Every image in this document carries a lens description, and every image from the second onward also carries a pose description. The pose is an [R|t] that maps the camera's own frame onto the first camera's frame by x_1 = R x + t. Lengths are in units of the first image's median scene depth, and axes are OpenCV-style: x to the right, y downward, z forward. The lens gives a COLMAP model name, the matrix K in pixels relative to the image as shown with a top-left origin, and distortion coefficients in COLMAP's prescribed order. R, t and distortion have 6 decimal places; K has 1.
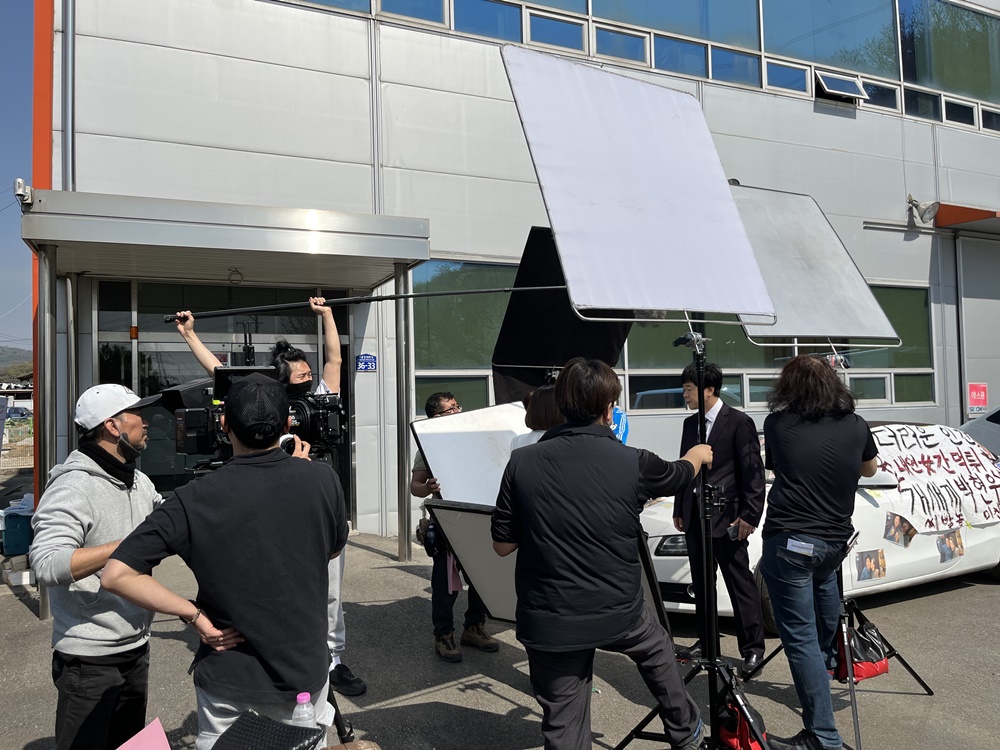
lens RADIAL K [[765.6, 0, 498.1], [0, 765.6, 372.7], [0, 0, 1]] dist [-0.010532, -0.008312]
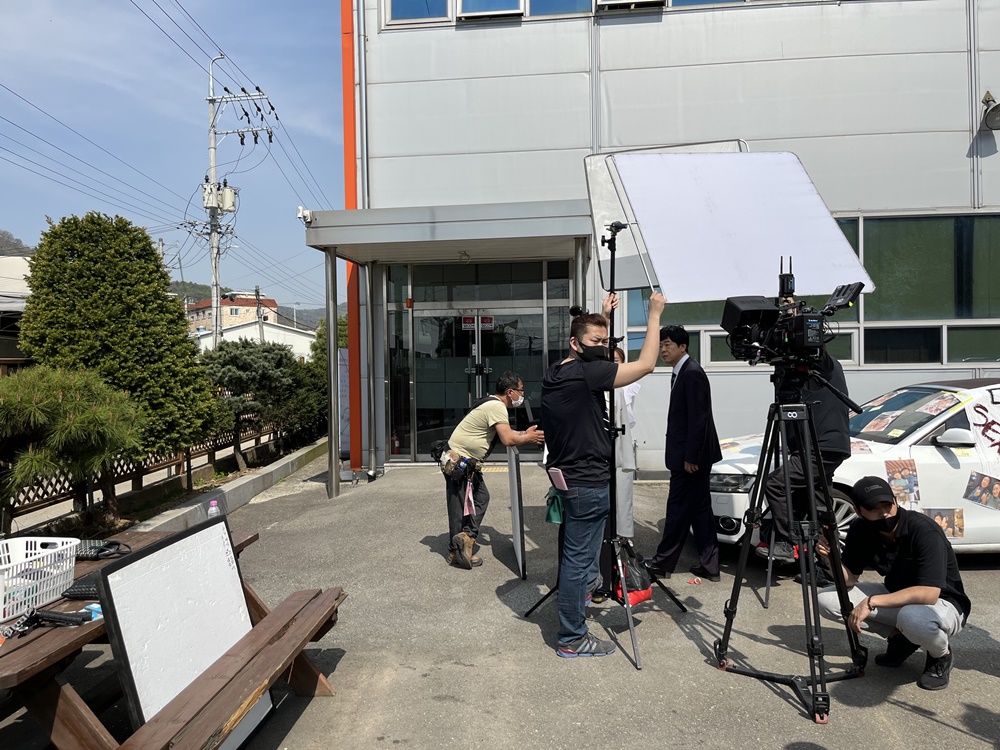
lens RADIAL K [[765.6, 0, 504.7], [0, 765.6, 375.1], [0, 0, 1]] dist [-0.010532, -0.008312]
pose [[0.859304, 0.015200, -0.511239, 0.367105], [0.018205, 0.998016, 0.060271, -0.004440], [0.511140, -0.061098, 0.857323, -0.080218]]
